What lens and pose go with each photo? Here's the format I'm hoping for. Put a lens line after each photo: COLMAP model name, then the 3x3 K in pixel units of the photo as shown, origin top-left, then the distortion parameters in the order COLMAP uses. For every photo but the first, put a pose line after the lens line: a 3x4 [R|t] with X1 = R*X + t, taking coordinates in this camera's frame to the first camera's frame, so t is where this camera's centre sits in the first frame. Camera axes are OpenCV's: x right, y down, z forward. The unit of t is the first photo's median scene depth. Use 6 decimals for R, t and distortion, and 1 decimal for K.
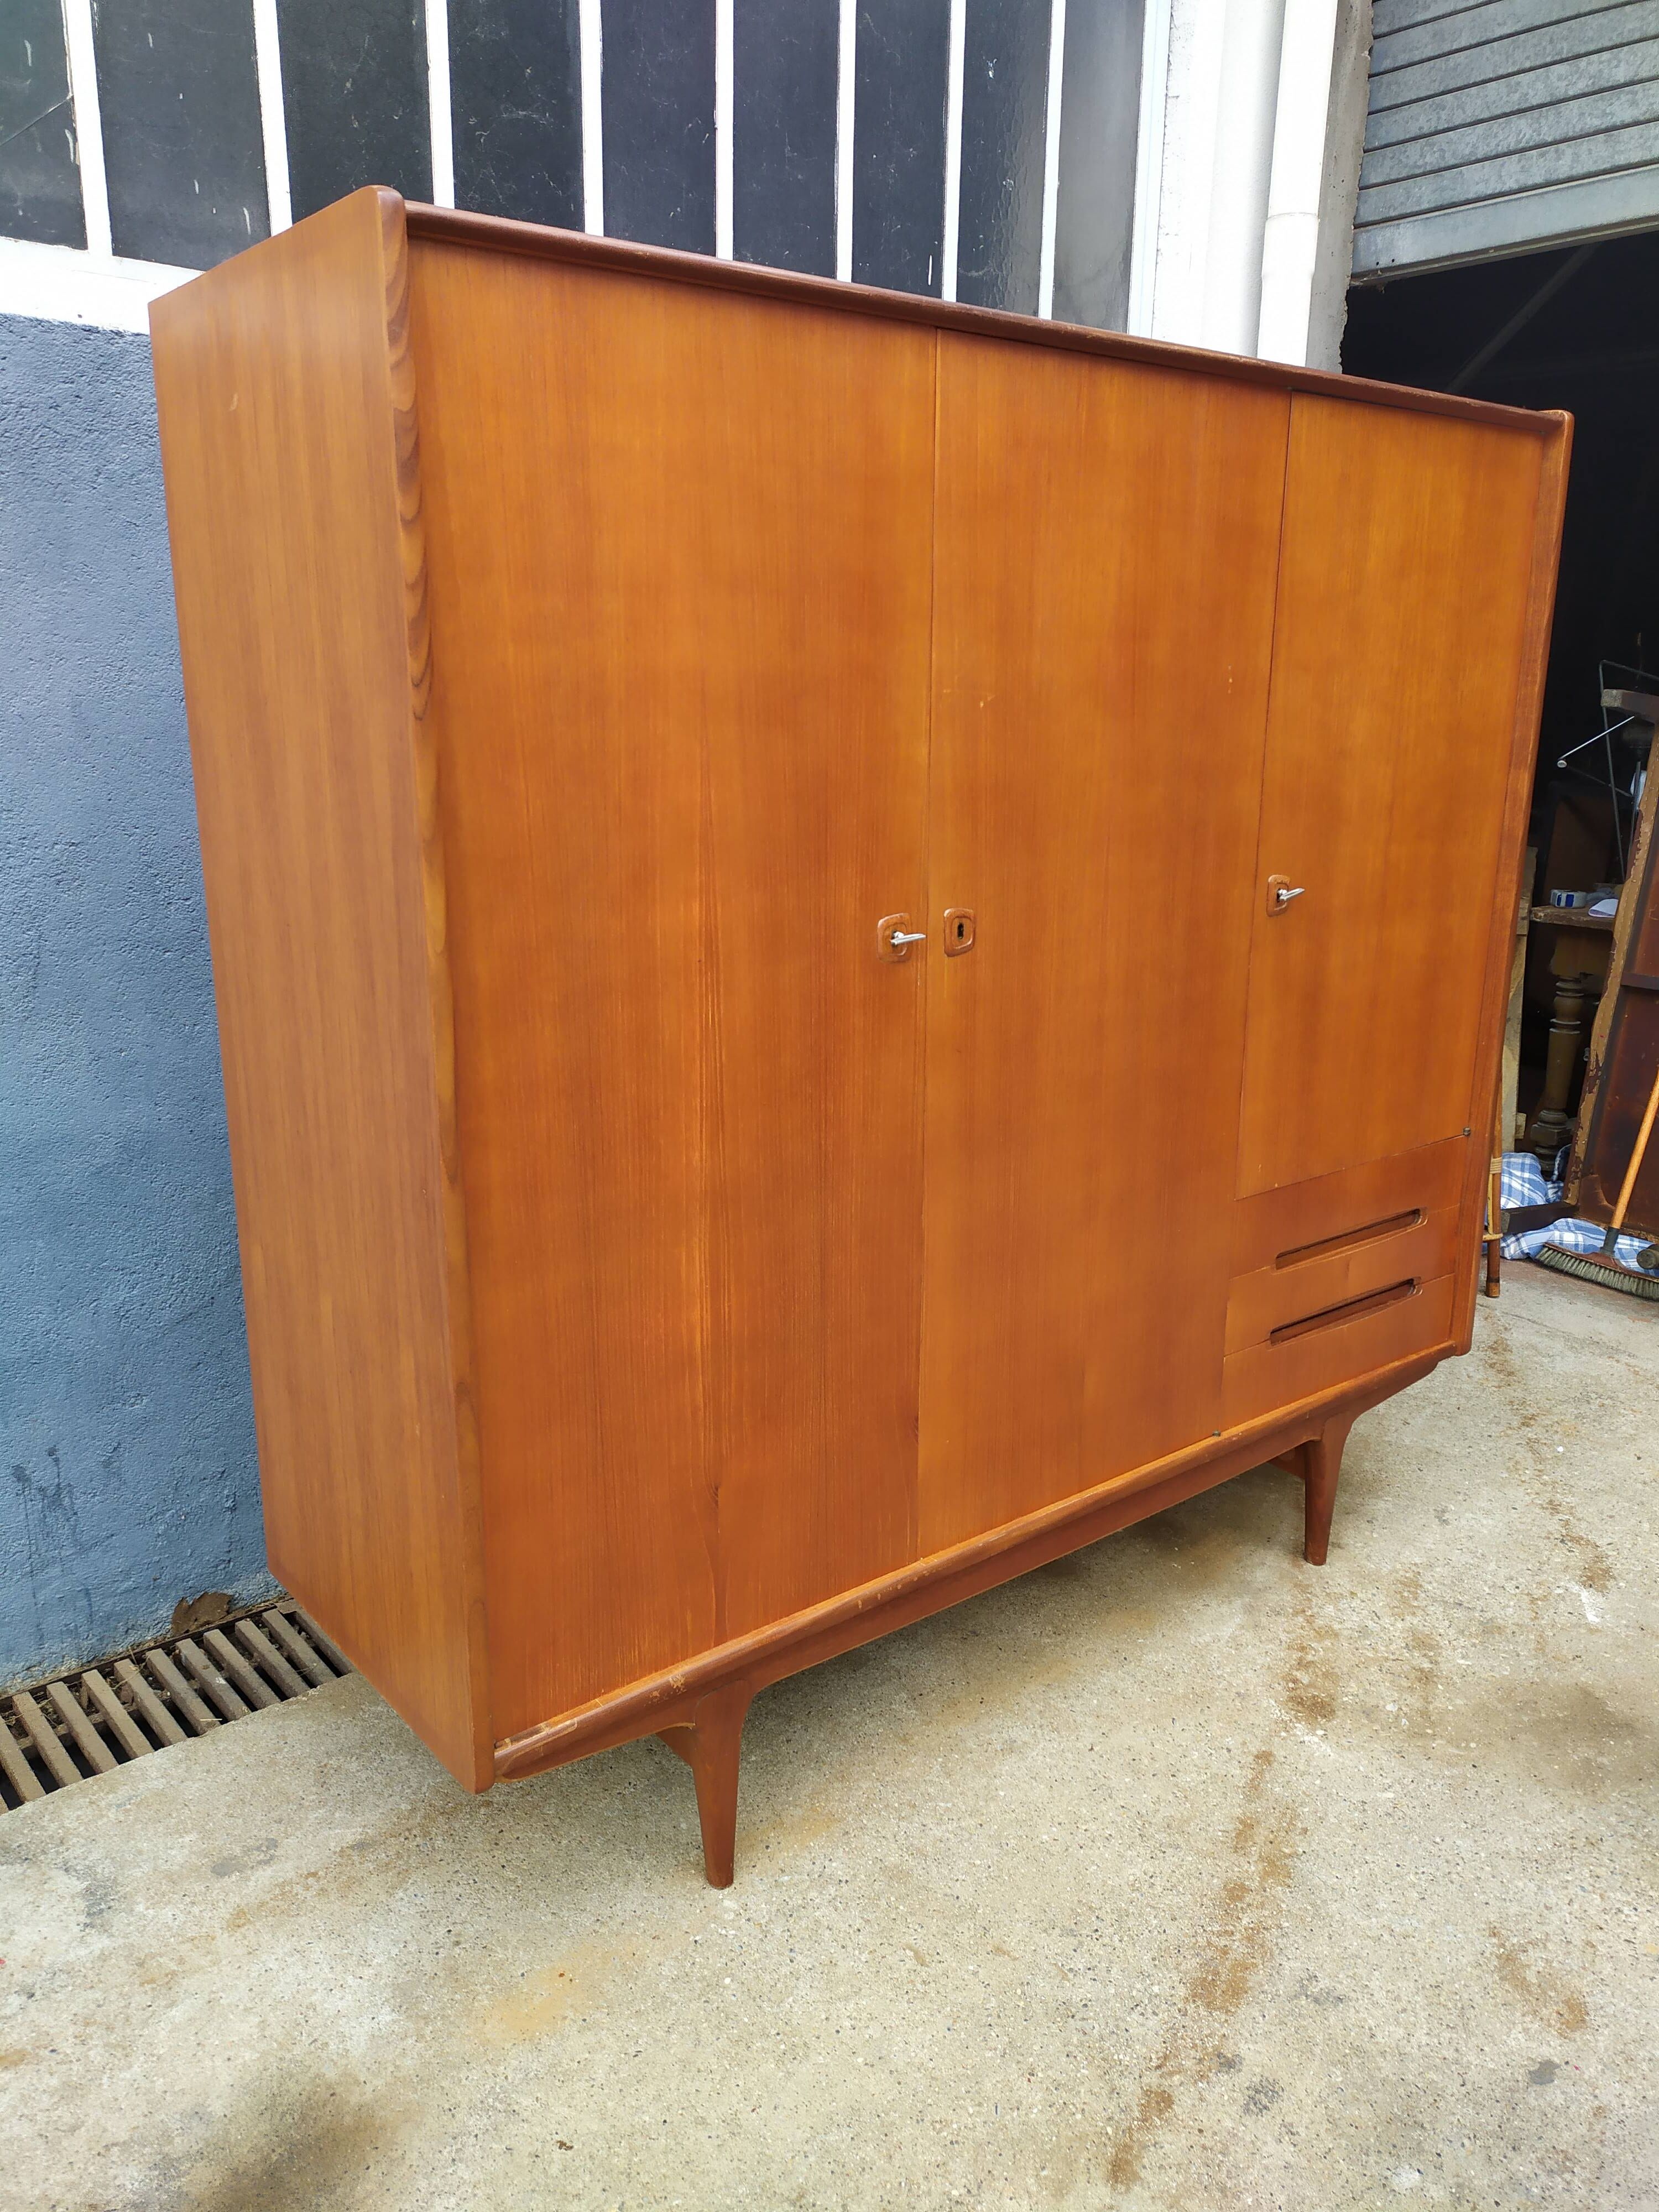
lens RADIAL K [[1670.8, 0, 817.7], [0, 1670.8, 1107.2], [0, 0, 1]] dist [0.051853, -0.051409]
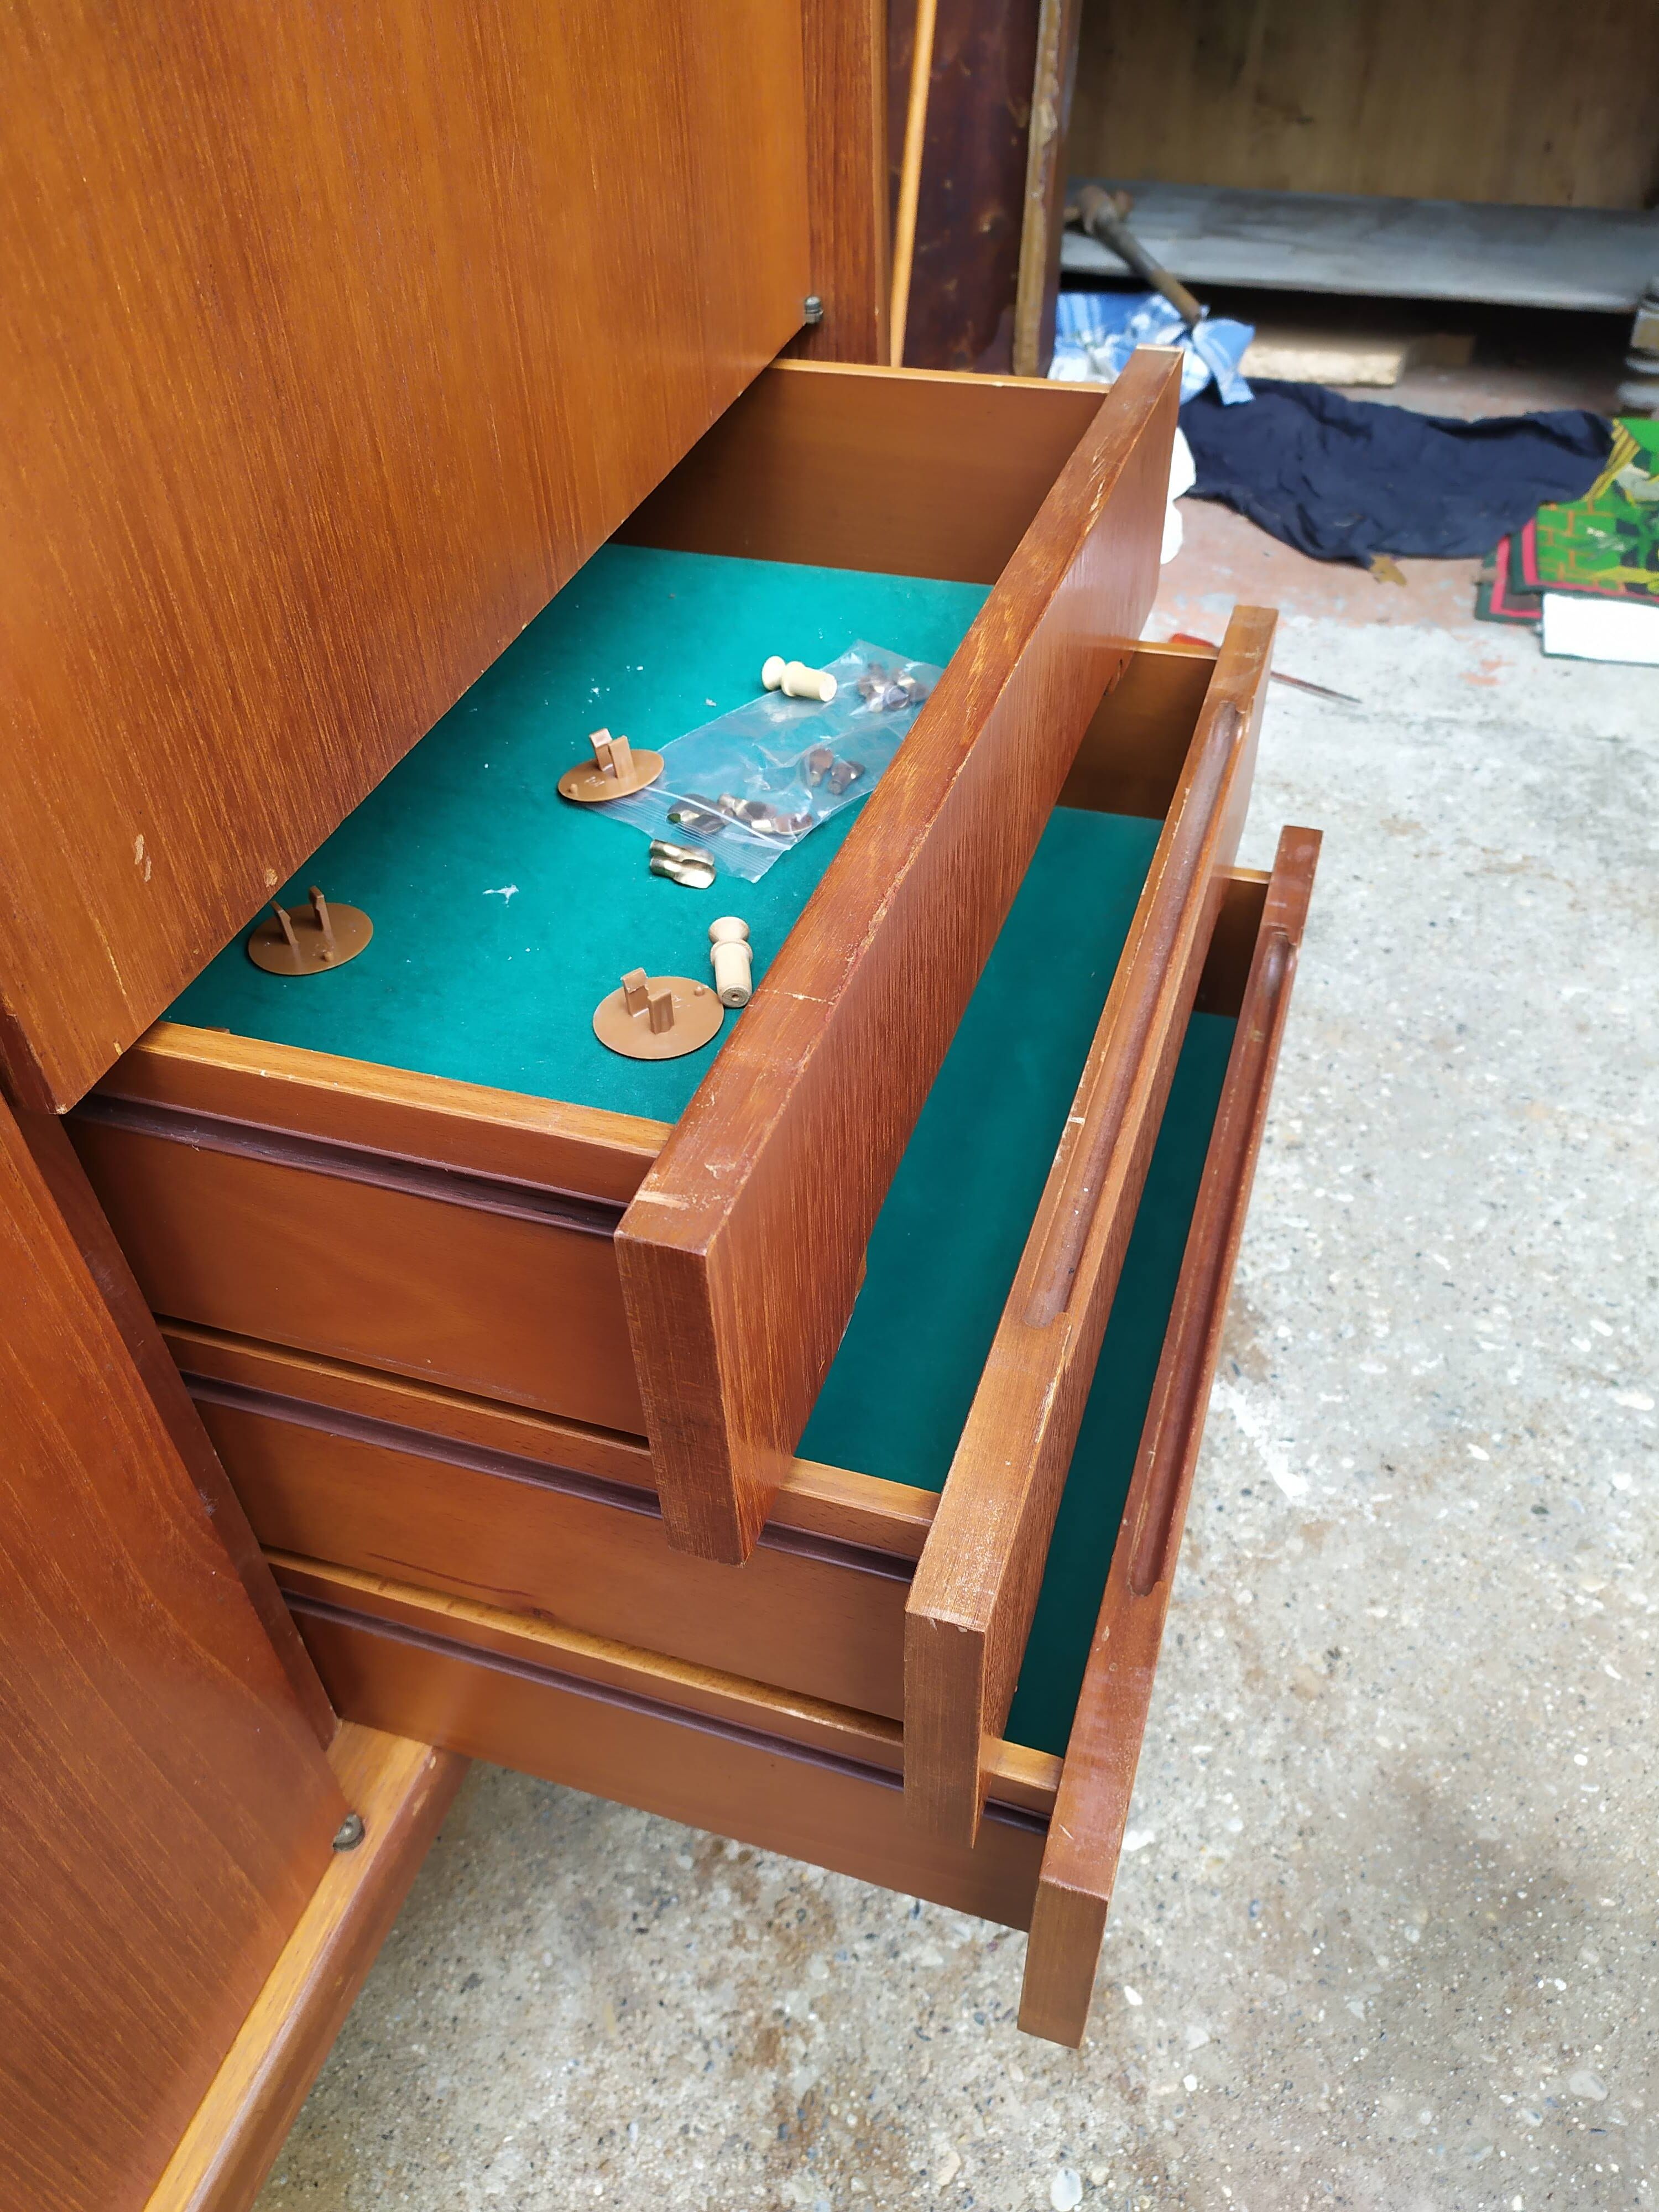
lens RADIAL K [[1670.8, 0, 823.4], [0, 1670.8, 1127.1], [0, 0, 1]] dist [0.051853, -0.051409]
pose [[0.834084, -0.390684, 0.389448, 0.277628], [0.166427, 0.851308, 0.497571, -0.015057], [-0.525933, -0.350202, 0.775083, 0.930964]]
